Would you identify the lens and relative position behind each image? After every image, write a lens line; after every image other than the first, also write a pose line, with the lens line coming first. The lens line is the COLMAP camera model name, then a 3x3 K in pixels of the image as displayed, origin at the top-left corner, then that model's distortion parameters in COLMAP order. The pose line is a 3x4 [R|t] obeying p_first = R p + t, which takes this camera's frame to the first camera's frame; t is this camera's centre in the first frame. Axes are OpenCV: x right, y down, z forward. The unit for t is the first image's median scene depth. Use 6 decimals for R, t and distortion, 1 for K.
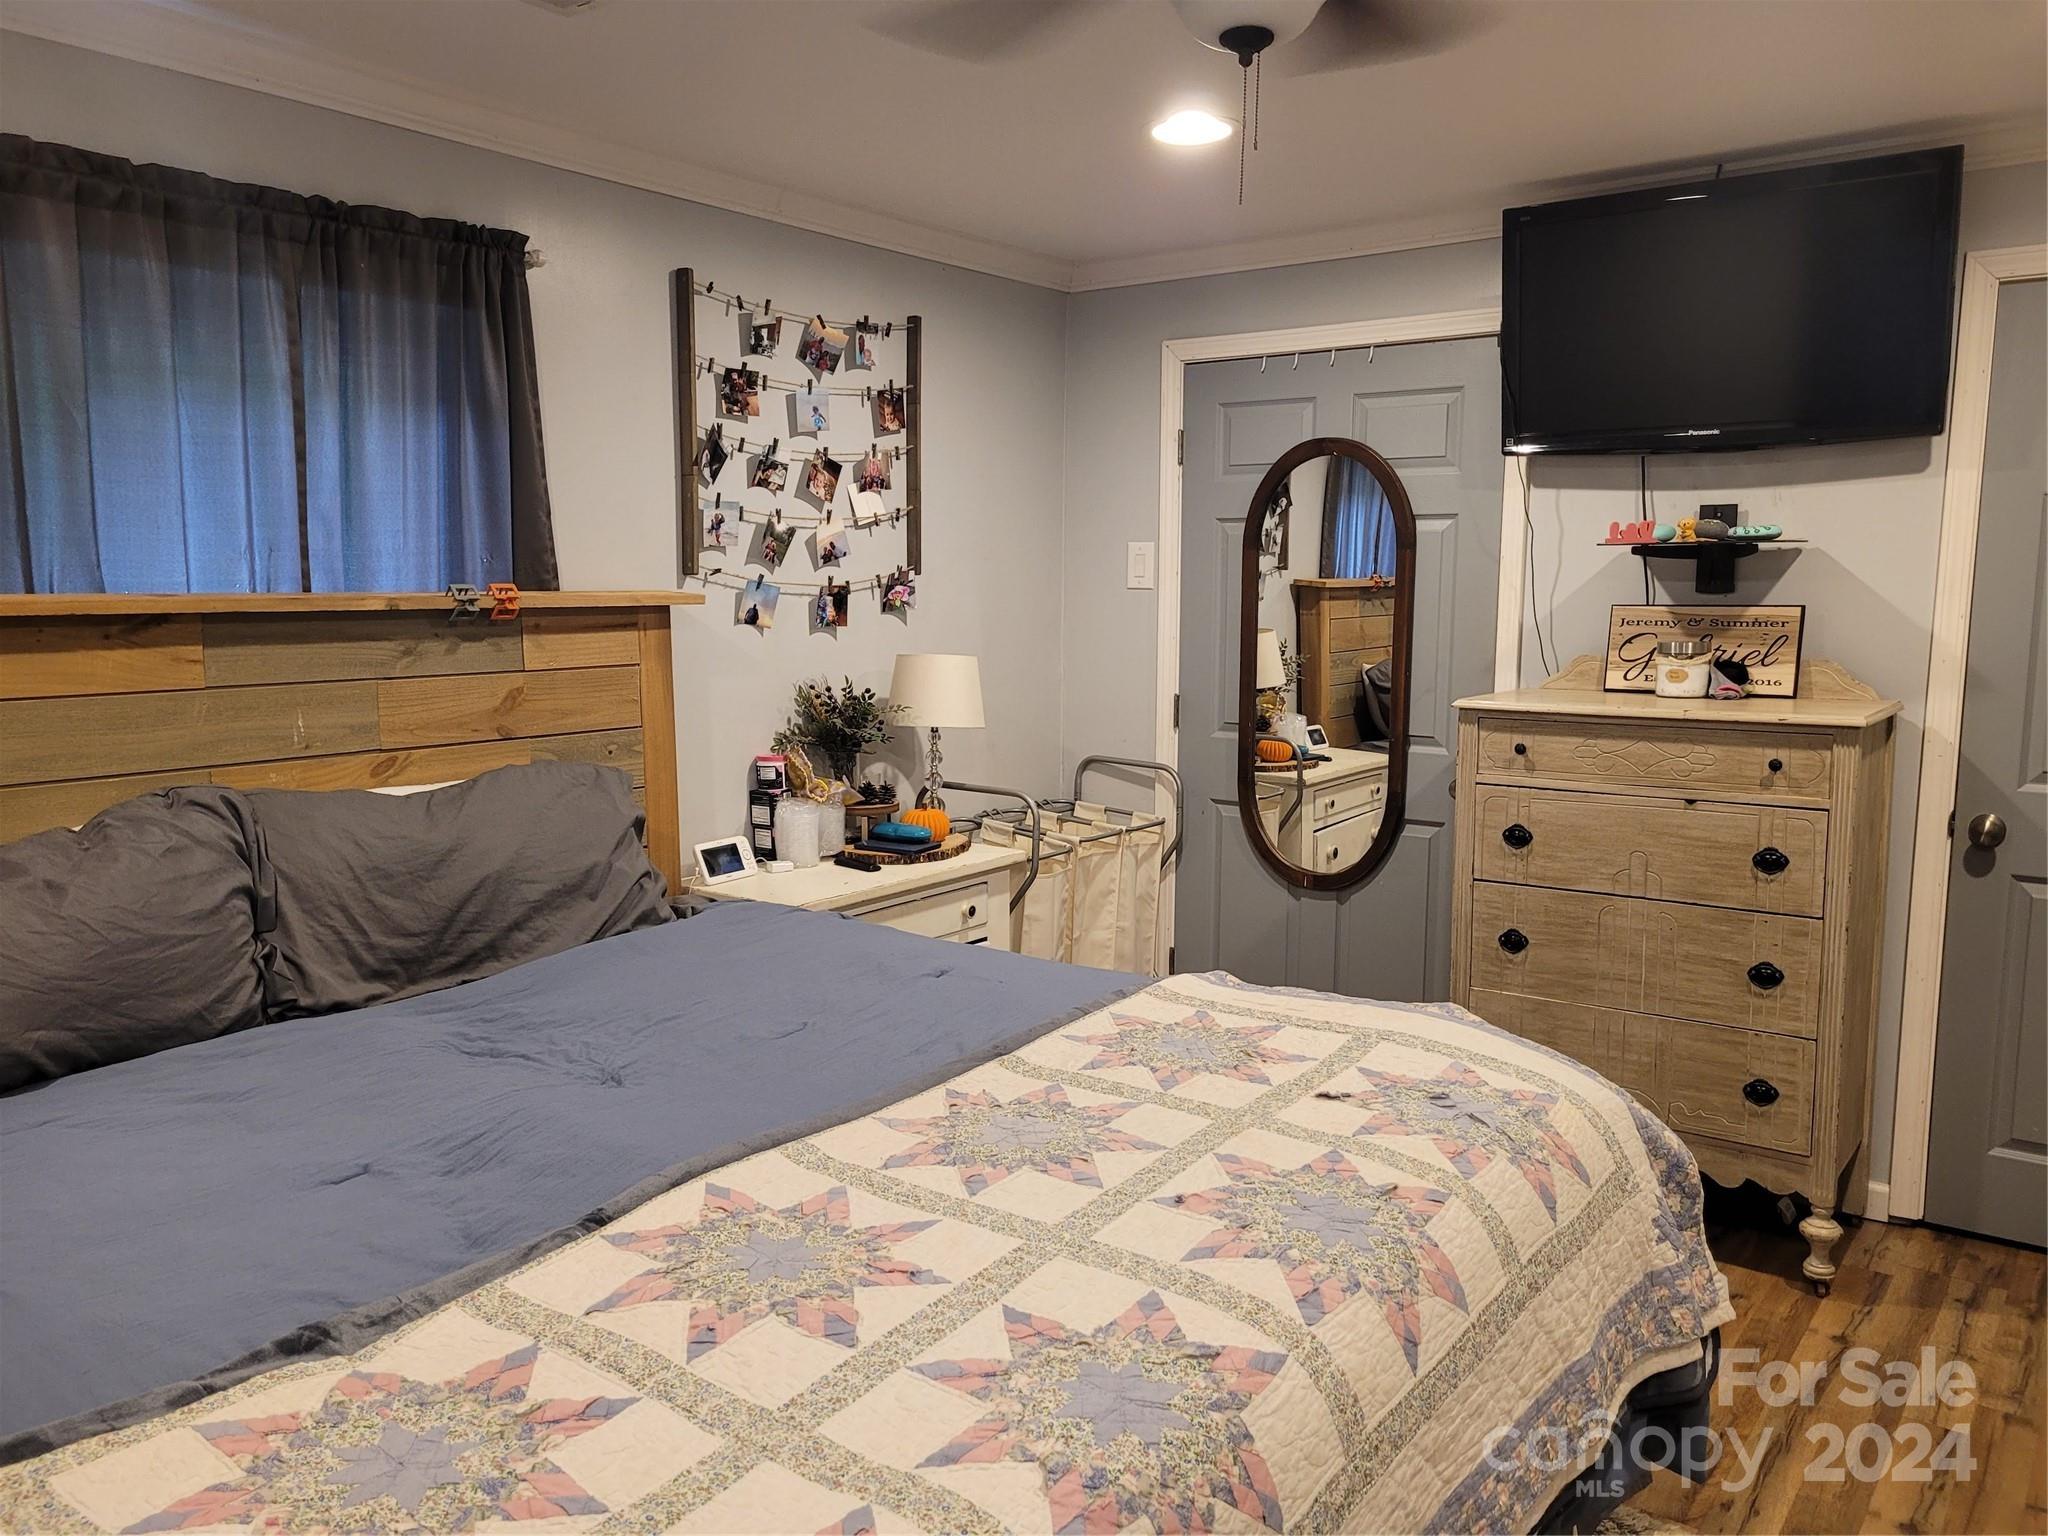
lens RADIAL K [[1544.4, 0, 1025.6], [0, 1544.4, 761.7], [0, 0, 1]] dist [0.043447, -0.036646]
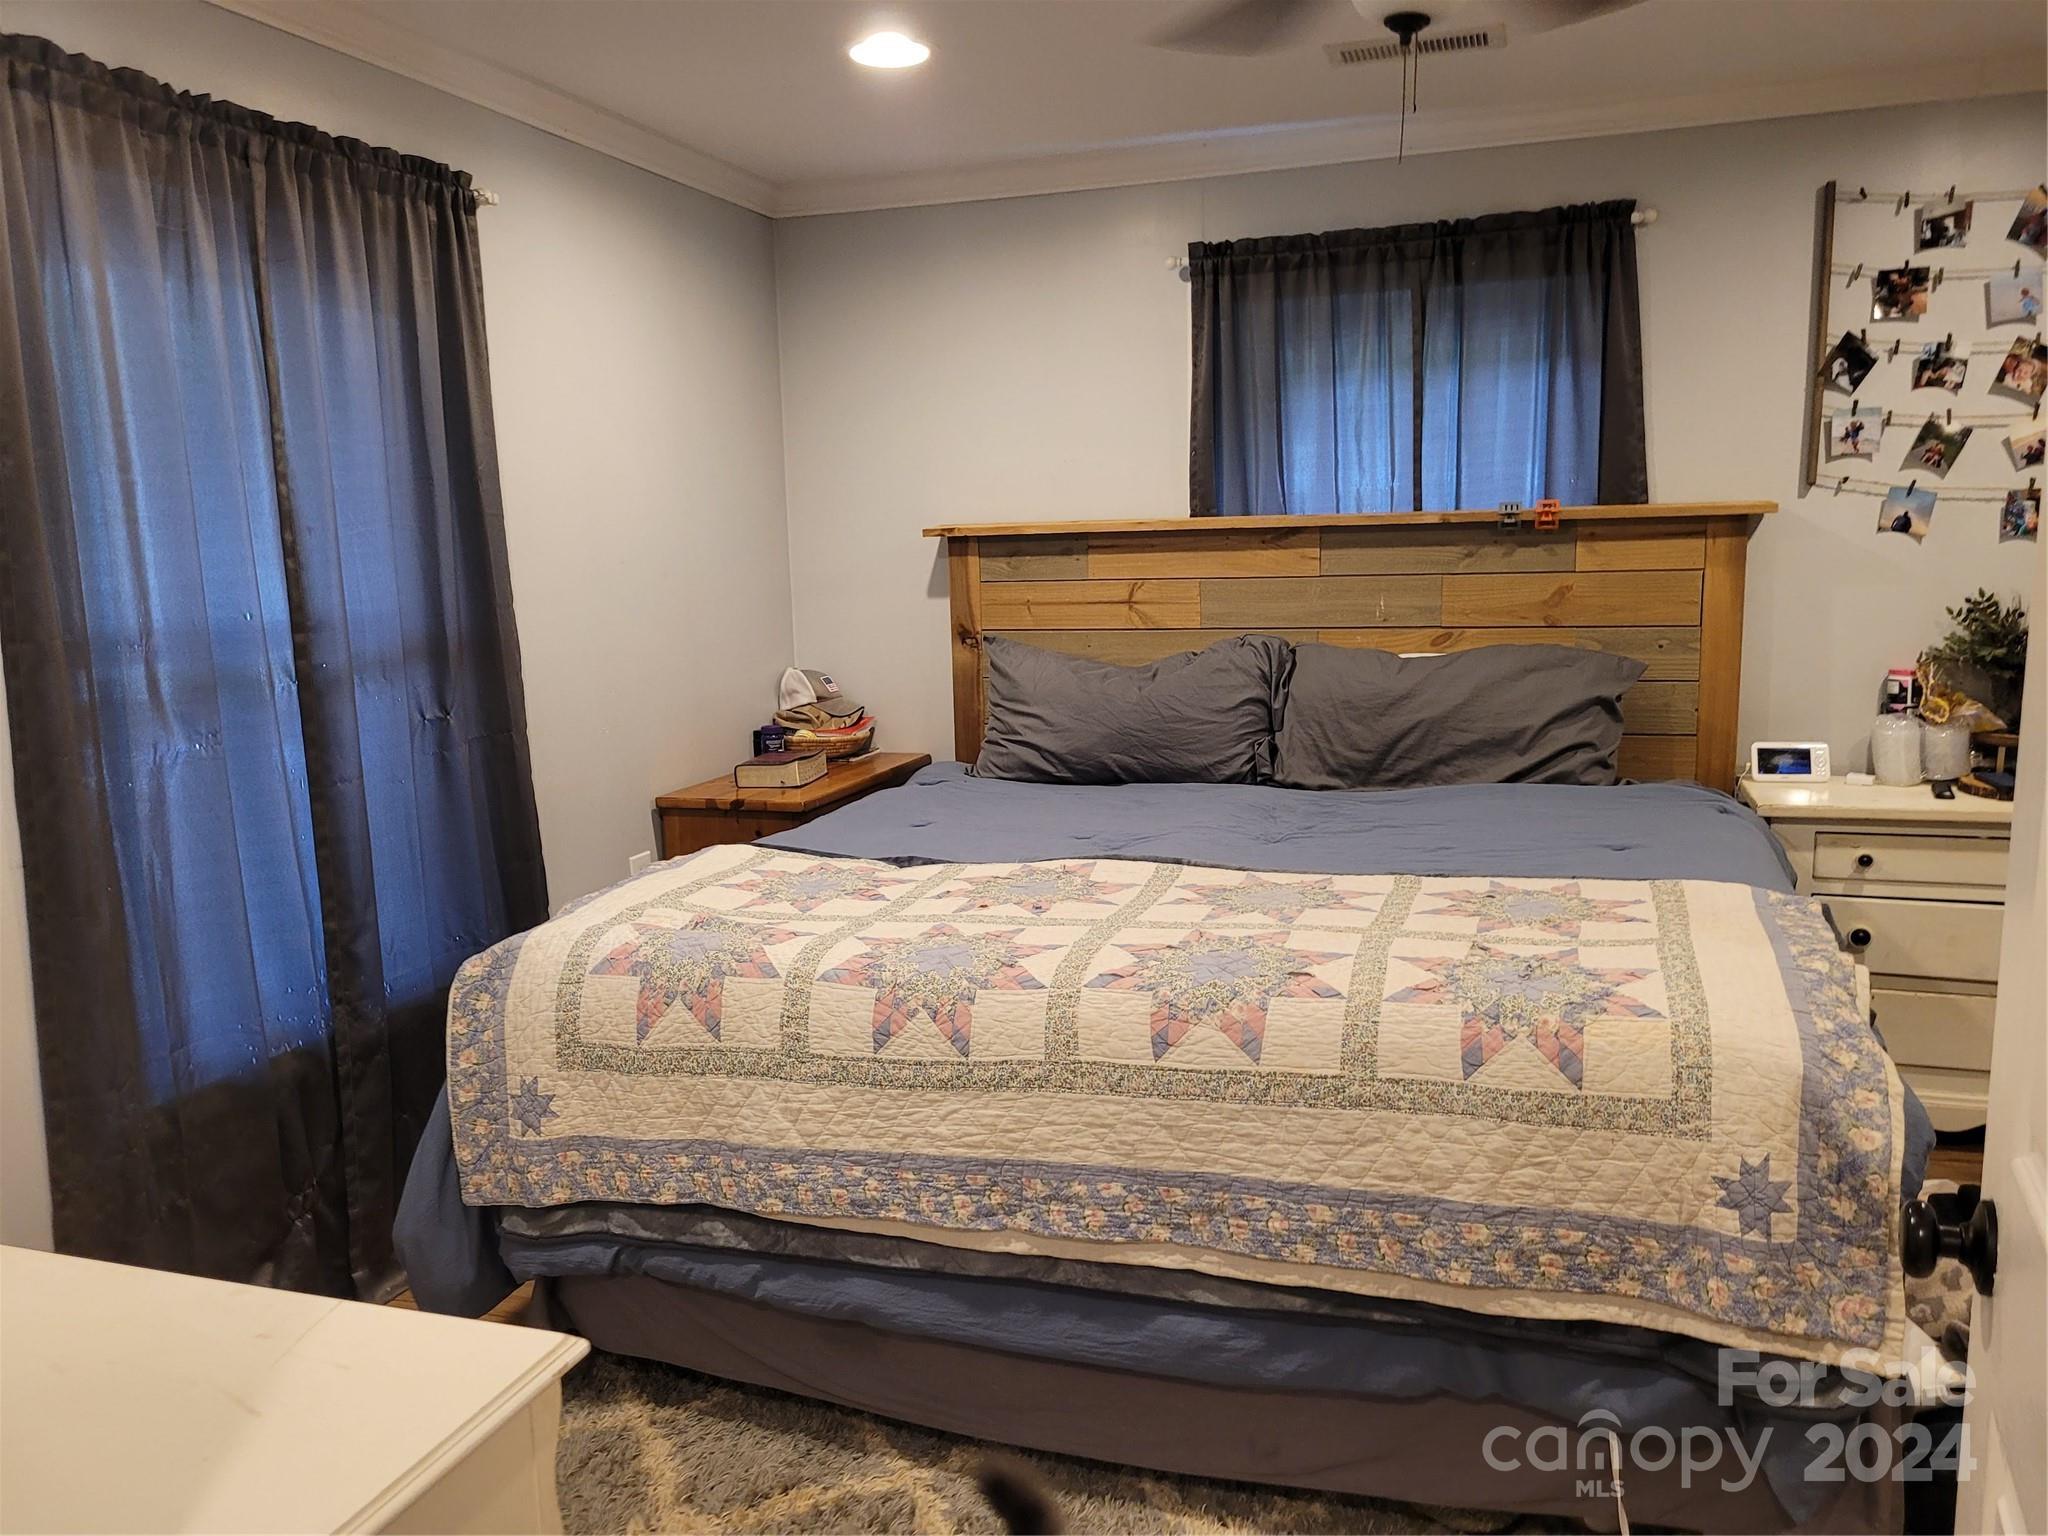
lens RADIAL K [[1544.4, 0, 1028.5], [0, 1544.4, 775.9], [0, 0, 1]] dist [0.043447, -0.036646]
pose [[0.317089, 0.139342, -0.938104, 0.736555], [-0.088464, 0.989181, 0.117027, -0.004984], [0.944261, 0.045881, 0.325985, 0.213675]]
